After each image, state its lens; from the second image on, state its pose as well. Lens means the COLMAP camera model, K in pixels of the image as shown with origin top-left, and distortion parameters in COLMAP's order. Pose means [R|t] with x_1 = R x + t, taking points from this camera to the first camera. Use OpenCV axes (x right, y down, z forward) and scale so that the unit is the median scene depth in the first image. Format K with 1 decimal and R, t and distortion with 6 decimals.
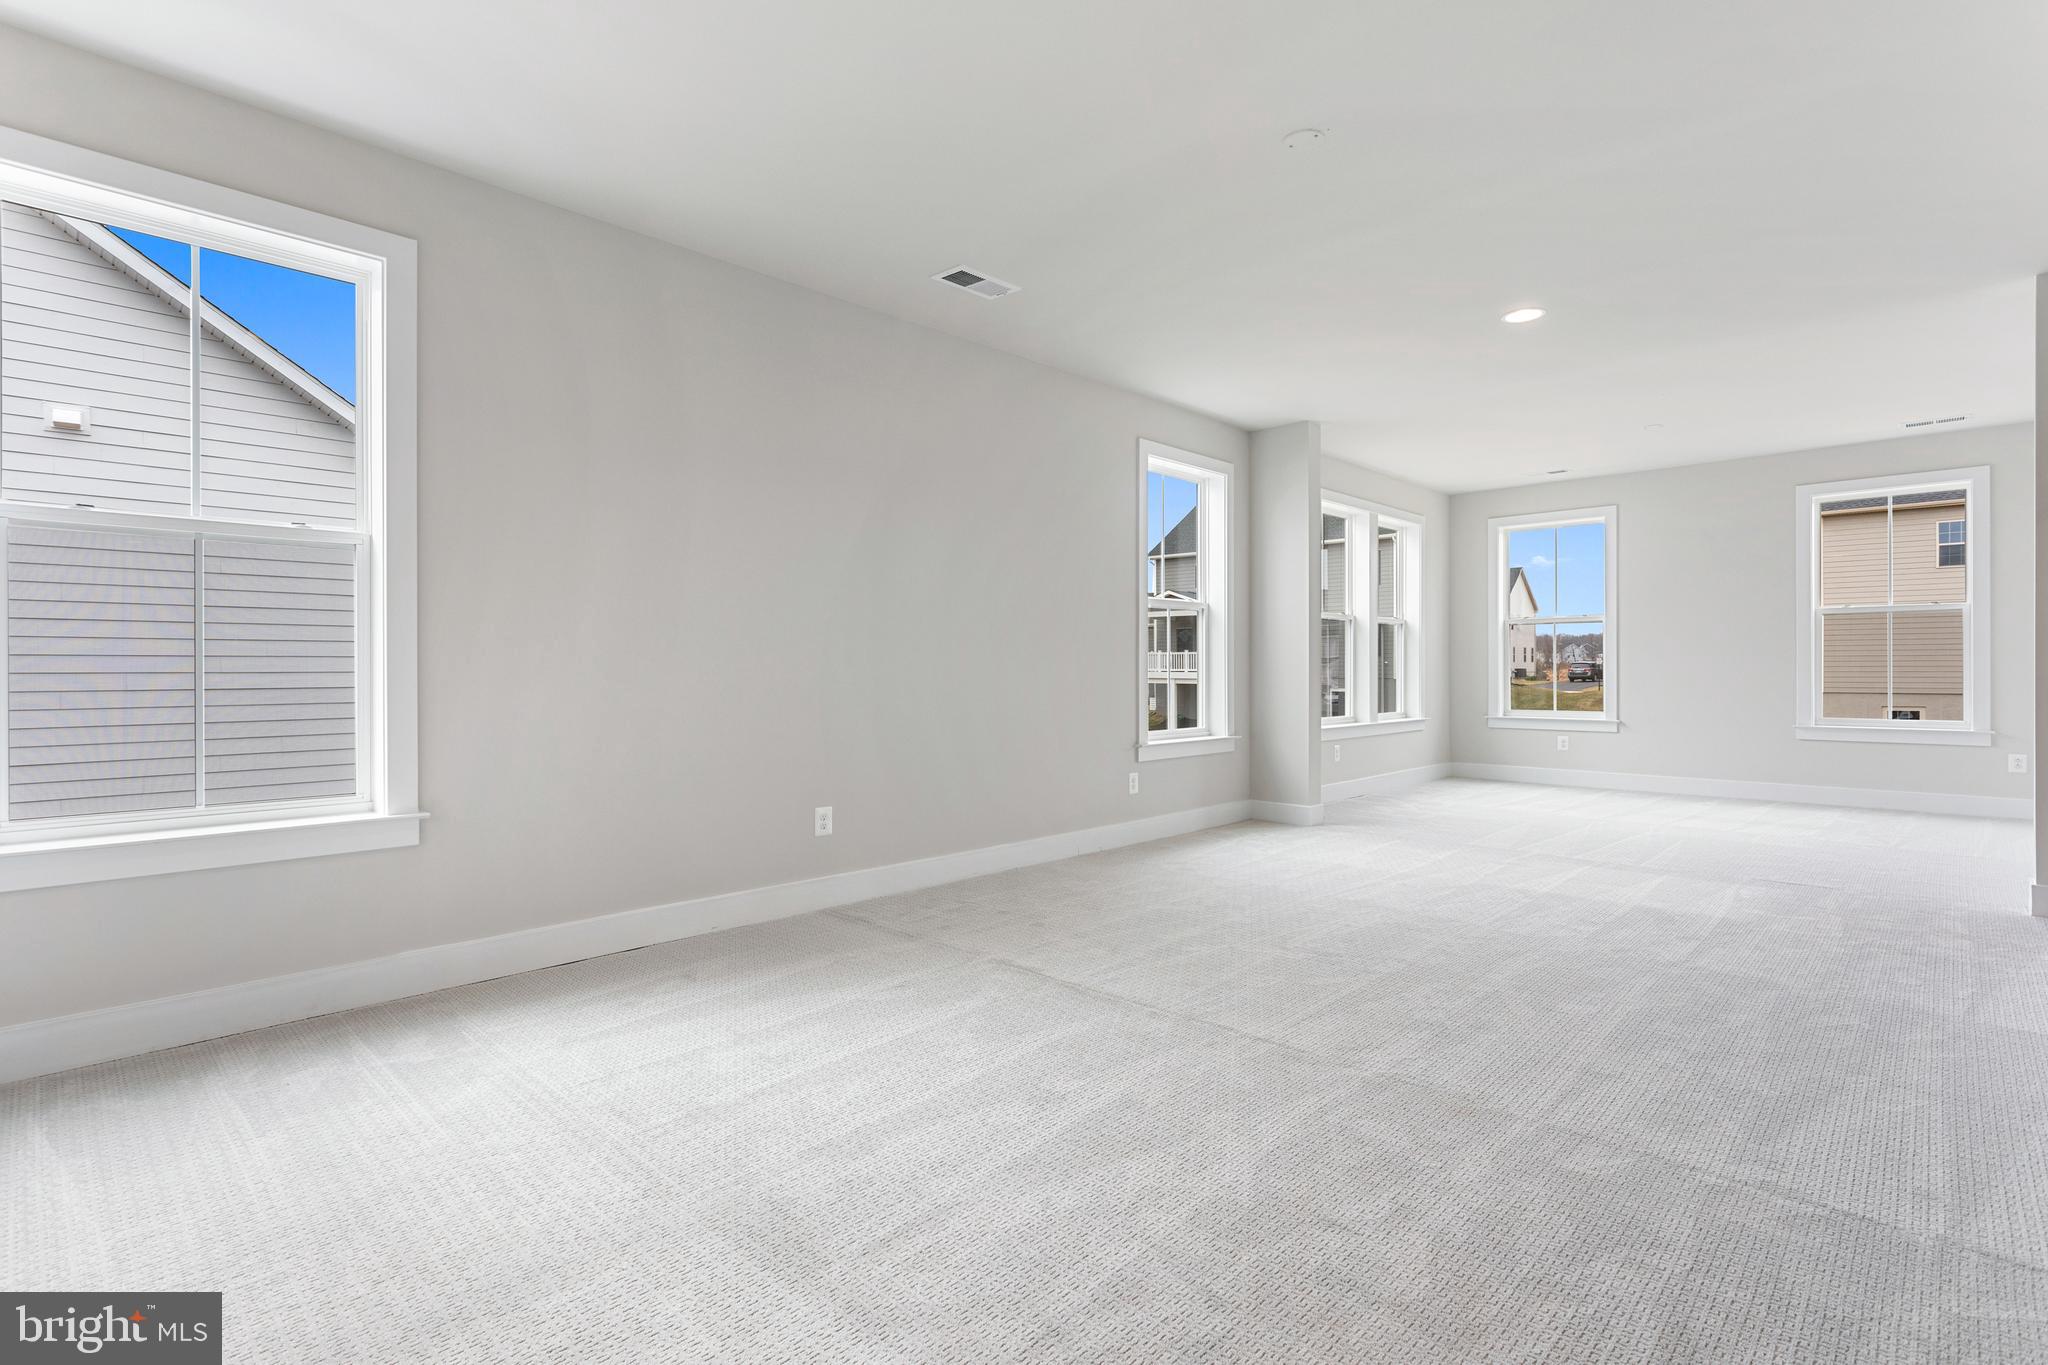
lens RADIAL K [[968.4, 0, 1029.7], [0, 968.4, 660.4], [0, 0, 1]] dist [0.000537, -0.000053]
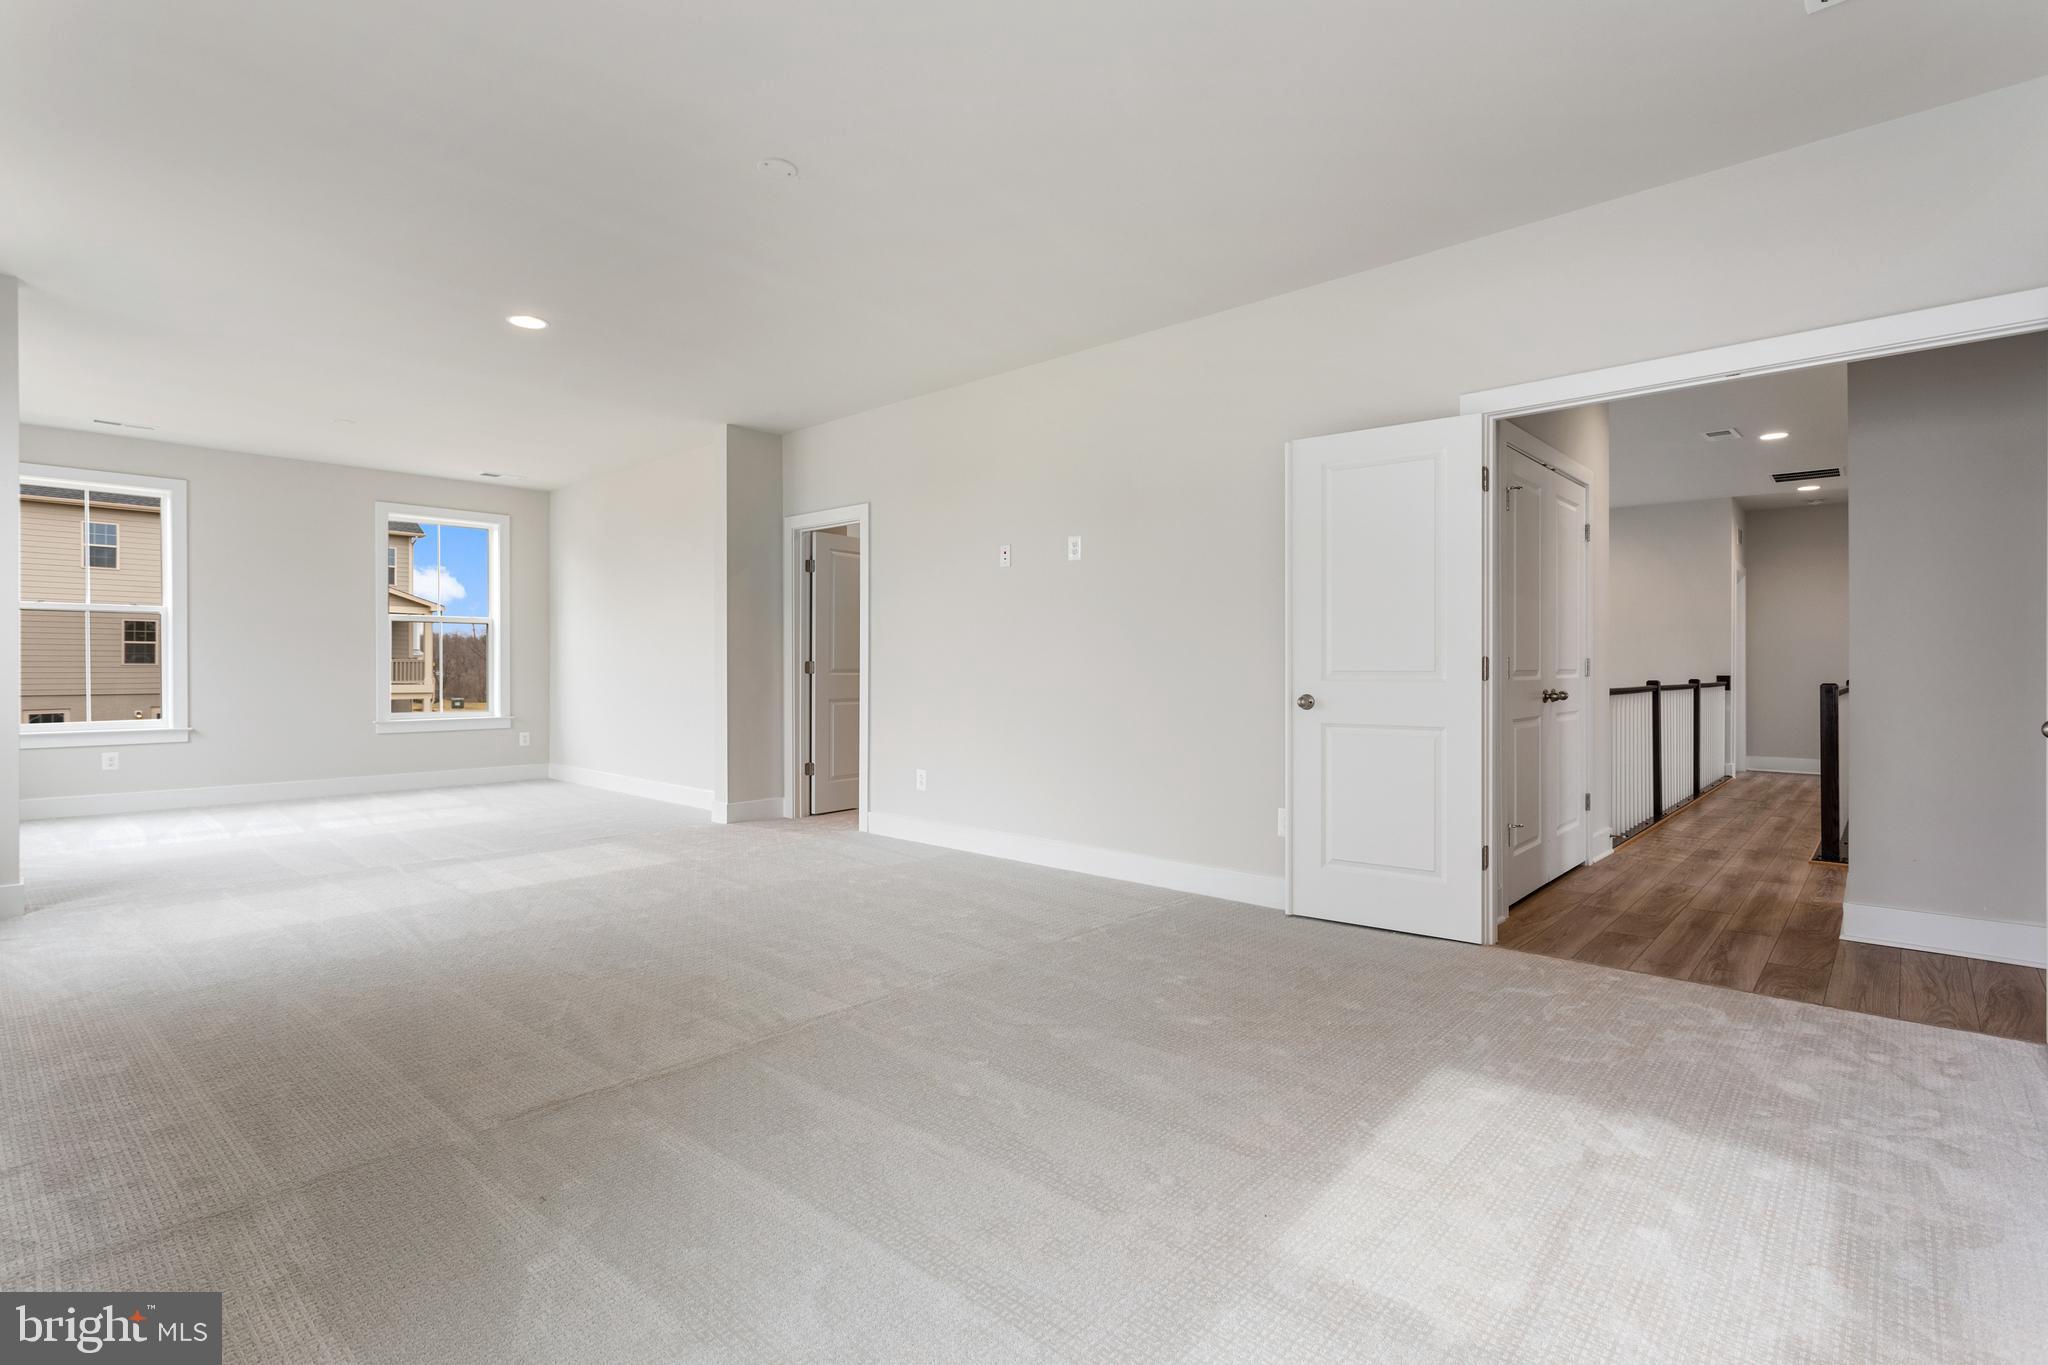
lens RADIAL K [[962.1, 0, 1020.0], [0, 962.1, 667.7], [0, 0, 1]] dist [0.002285, 0.000402]
pose [[-0.029648, 0.002162, 0.999558, -0.133283], [-0.008328, 0.999962, -0.002410, 0.001532], [-0.999526, -0.008396, -0.029629, 0.132573]]
